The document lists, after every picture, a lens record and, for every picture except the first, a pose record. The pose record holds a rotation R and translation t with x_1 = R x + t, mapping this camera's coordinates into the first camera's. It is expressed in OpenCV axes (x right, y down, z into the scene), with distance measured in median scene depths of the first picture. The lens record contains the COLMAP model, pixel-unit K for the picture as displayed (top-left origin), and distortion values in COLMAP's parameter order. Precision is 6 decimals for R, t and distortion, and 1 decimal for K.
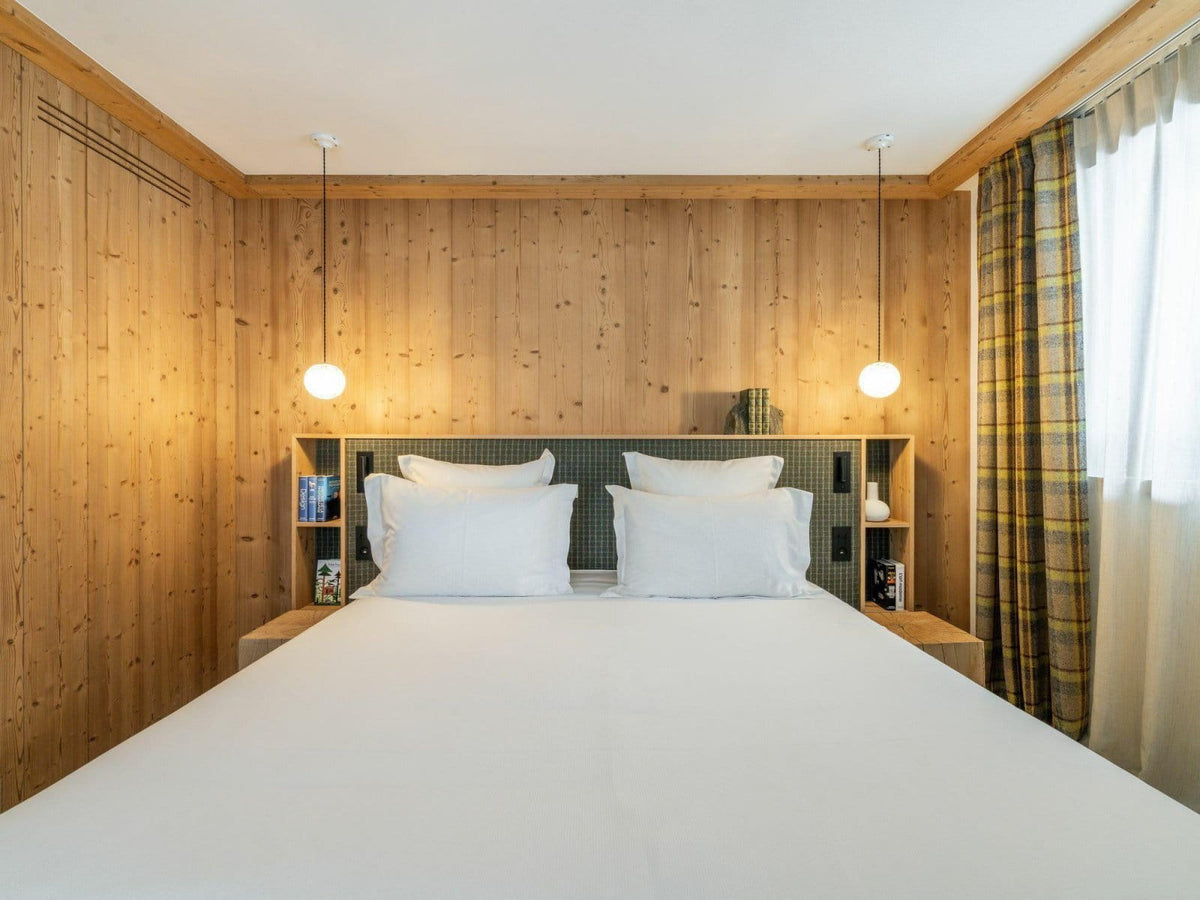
lens RADIAL K [[548.6, 0, 600.1], [0, 548.6, 446.5], [0, 0, 1]] dist [0.002613, 0.000021]
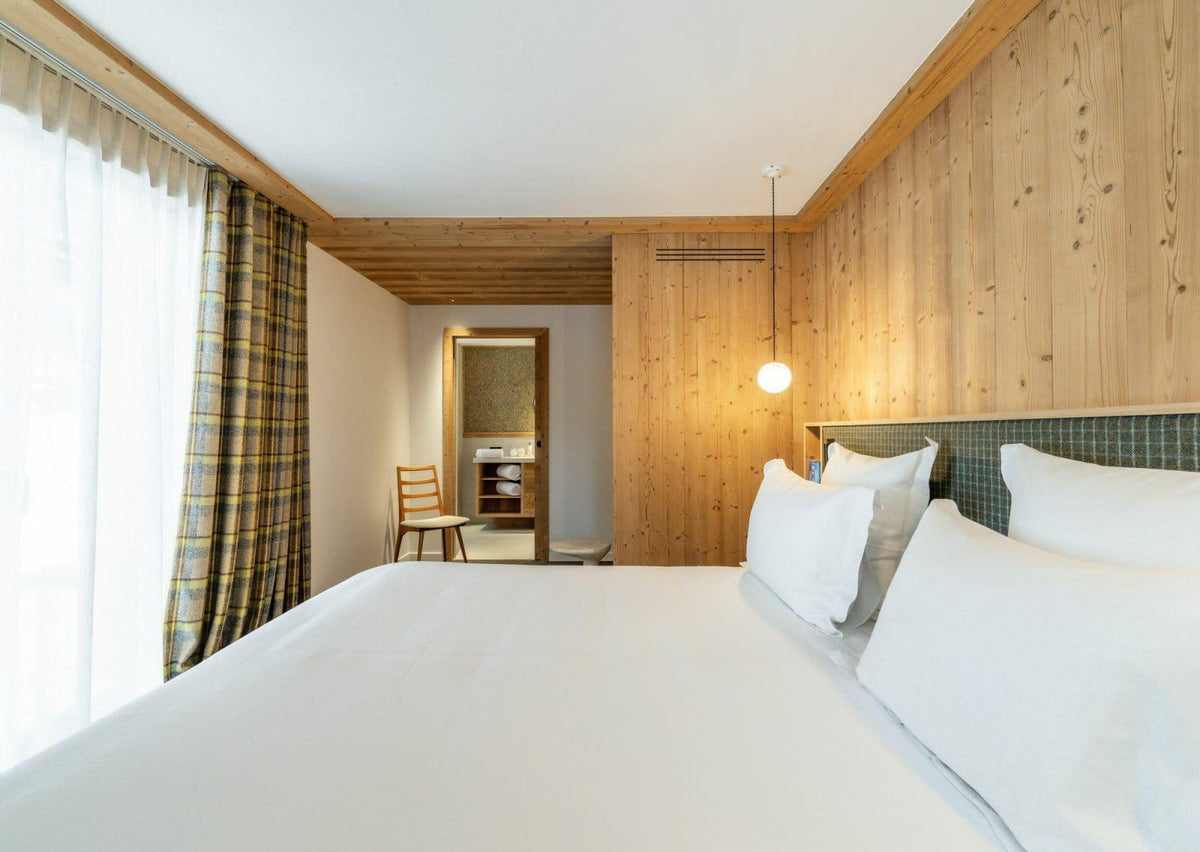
lens RADIAL K [[529.3, 0, 618.5], [0, 529.3, 425.9], [0, 0, 1]] dist [-0.000711, -0.000362]
pose [[-0.003081, -0.015991, -0.999867, 0.551337], [0.000838, 0.999872, -0.015994, 0.000637], [0.999995, -0.000887, -0.003067, 0.608975]]
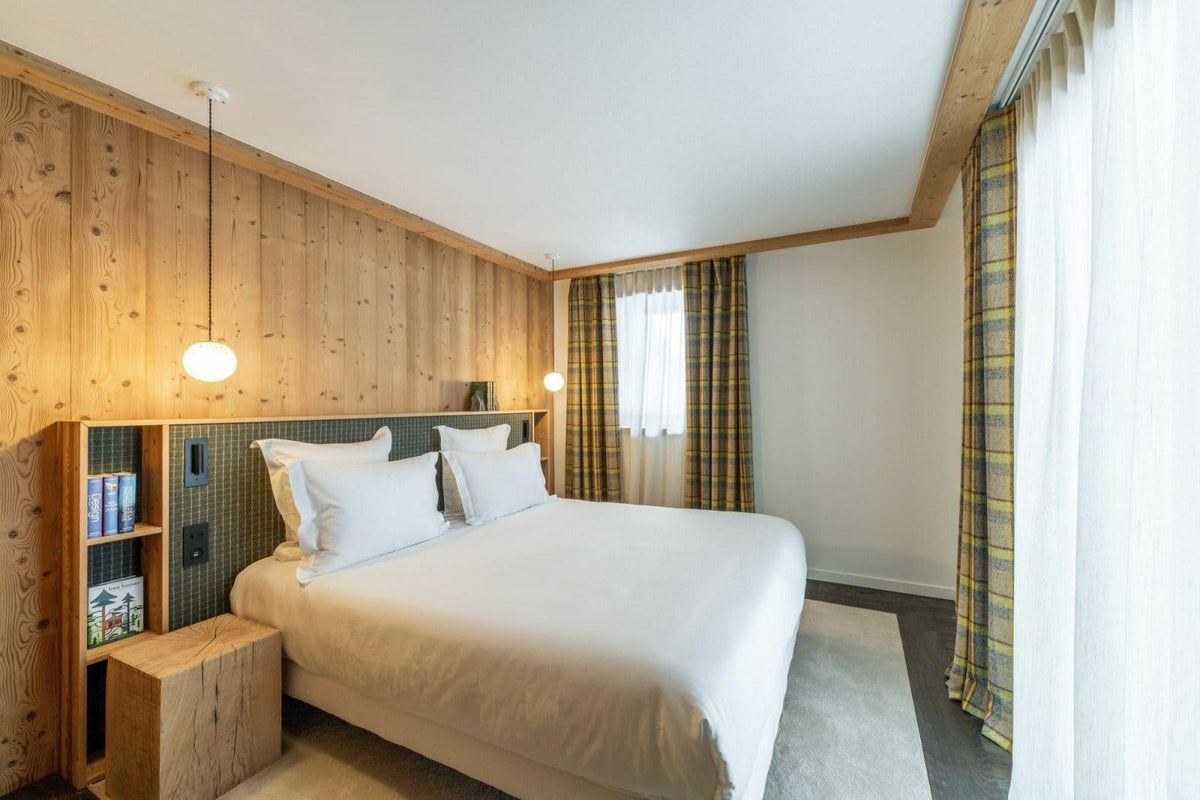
lens RADIAL K [[477.5, 0, 603.7], [0, 477.5, 399.2], [0, 0, 1]] dist [-0.002020, -0.000303]
pose [[0.467650, 0.003960, 0.883905, -0.791369], [0.007725, 0.999933, -0.008567, -0.041965], [-0.883880, 0.010834, 0.467588, 0.076434]]
